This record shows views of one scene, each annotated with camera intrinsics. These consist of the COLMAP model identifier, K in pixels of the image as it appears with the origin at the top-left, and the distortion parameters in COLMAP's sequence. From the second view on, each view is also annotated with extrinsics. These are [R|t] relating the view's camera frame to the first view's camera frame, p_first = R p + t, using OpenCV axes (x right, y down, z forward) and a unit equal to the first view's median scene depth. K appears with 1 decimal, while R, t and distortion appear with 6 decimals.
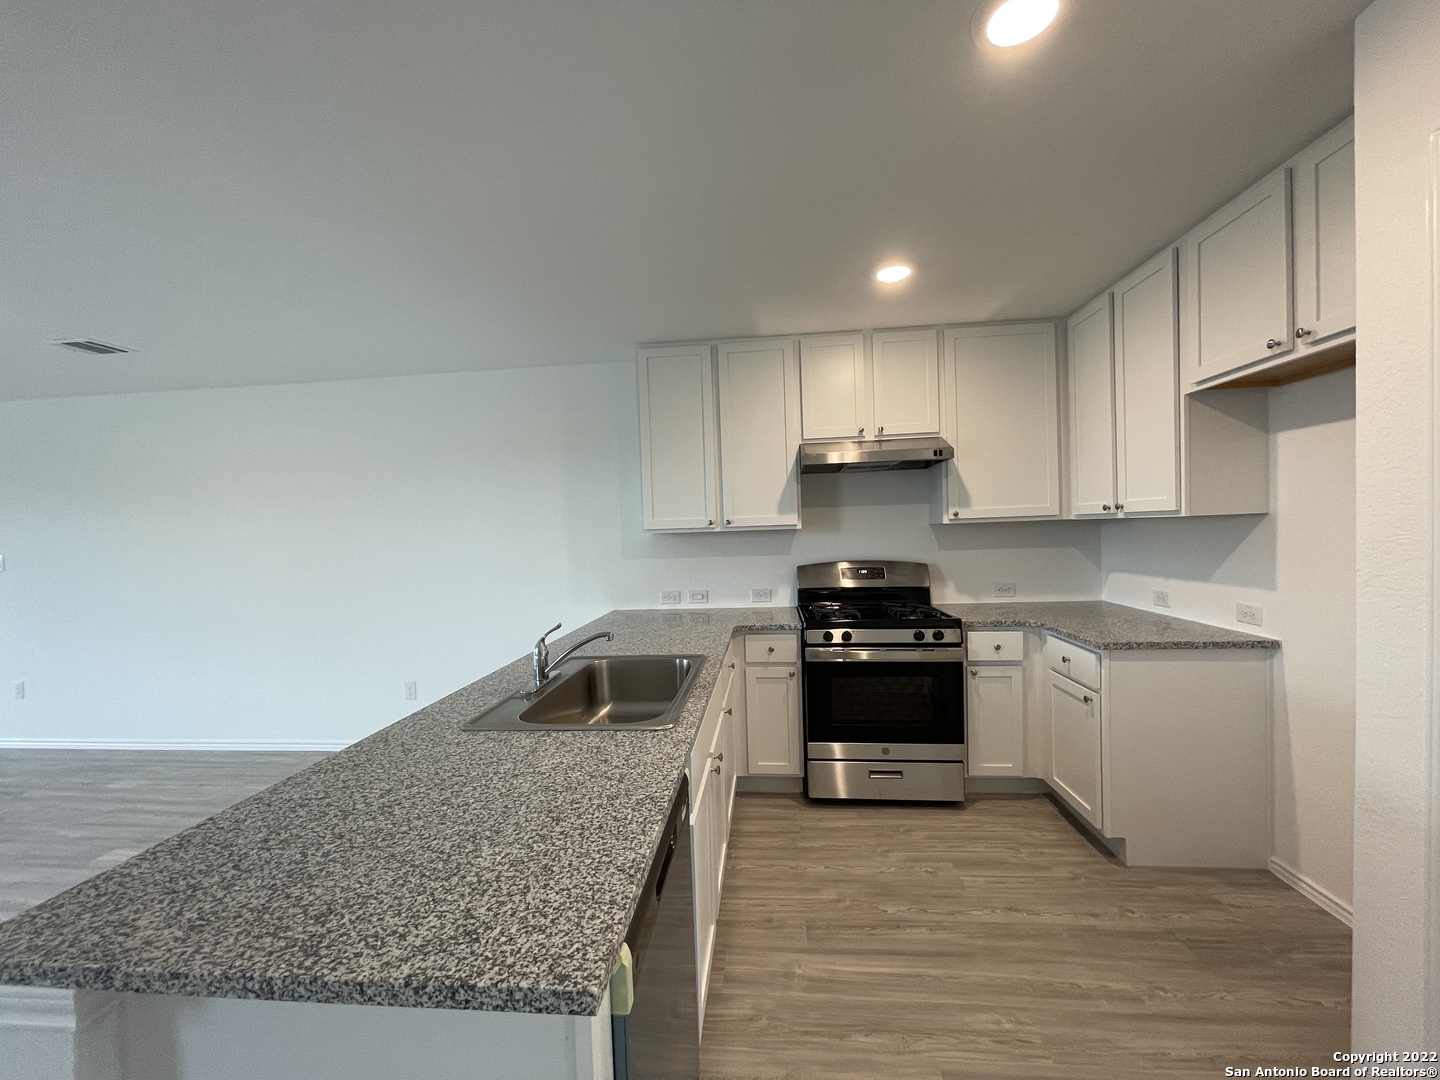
lens RADIAL K [[589.4, 0, 733.7], [0, 589.4, 551.2], [0, 0, 1]] dist [-0.001593, 0.000178]
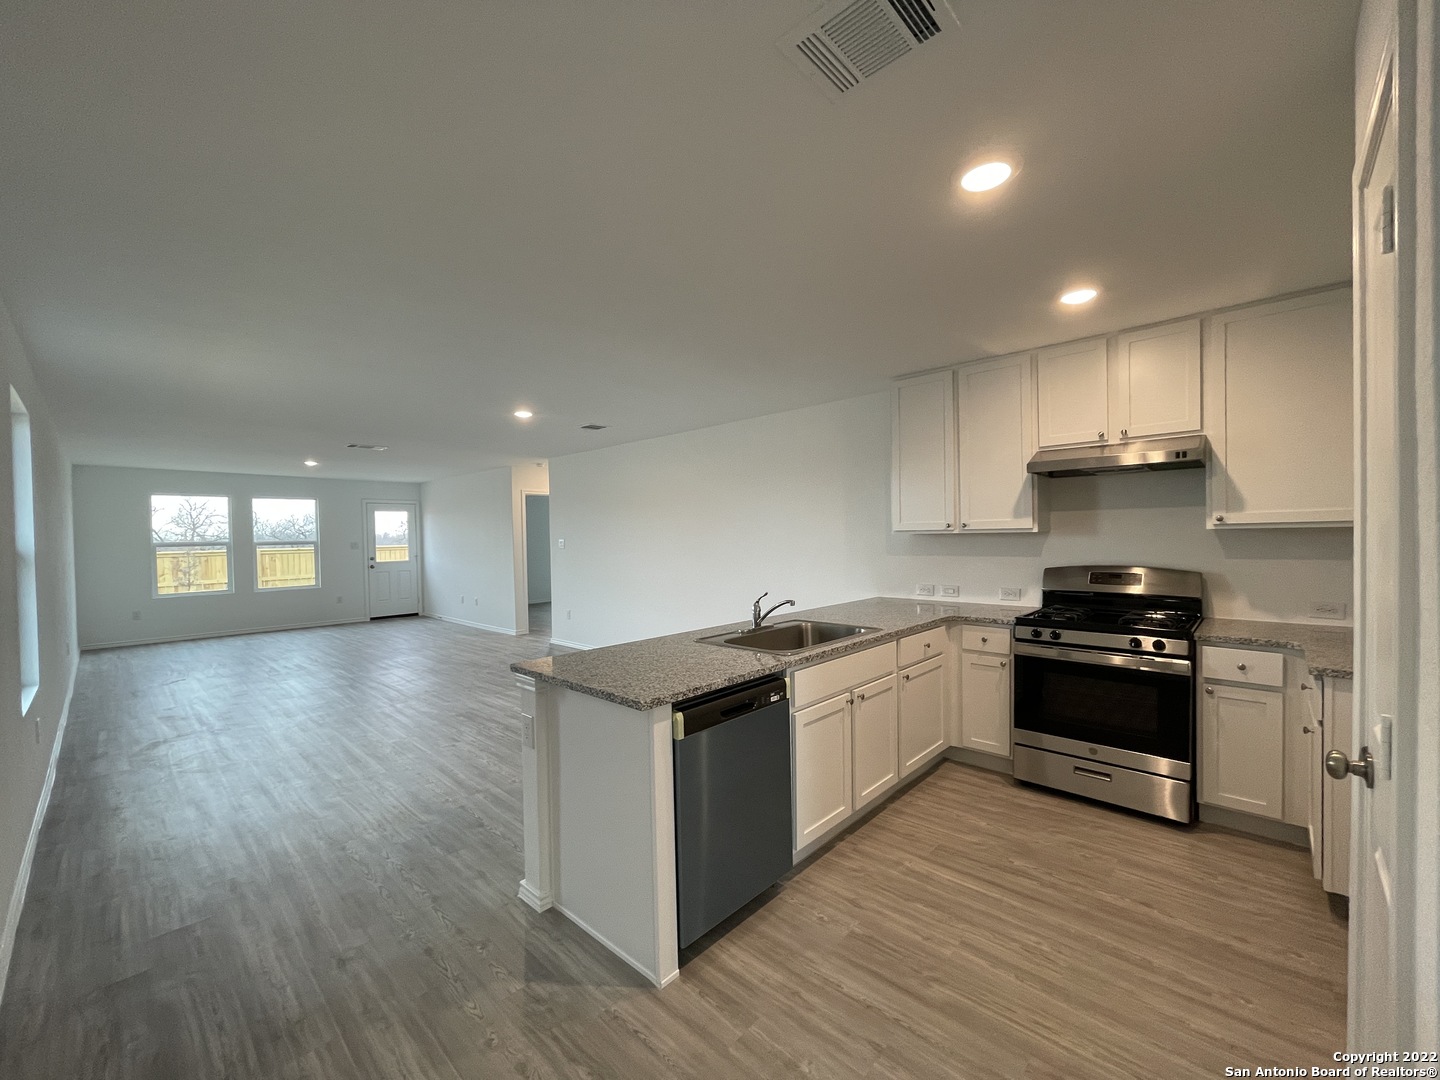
lens RADIAL K [[591.7, 0, 721.5], [0, 591.7, 558.6], [0, 0, 1]] dist [-0.001421, -0.000436]
pose [[0.789734, 0.042601, -0.611969, 0.356809], [-0.030224, 0.999076, 0.030544, -0.007245], [0.612705, -0.005625, 0.790292, -0.201362]]
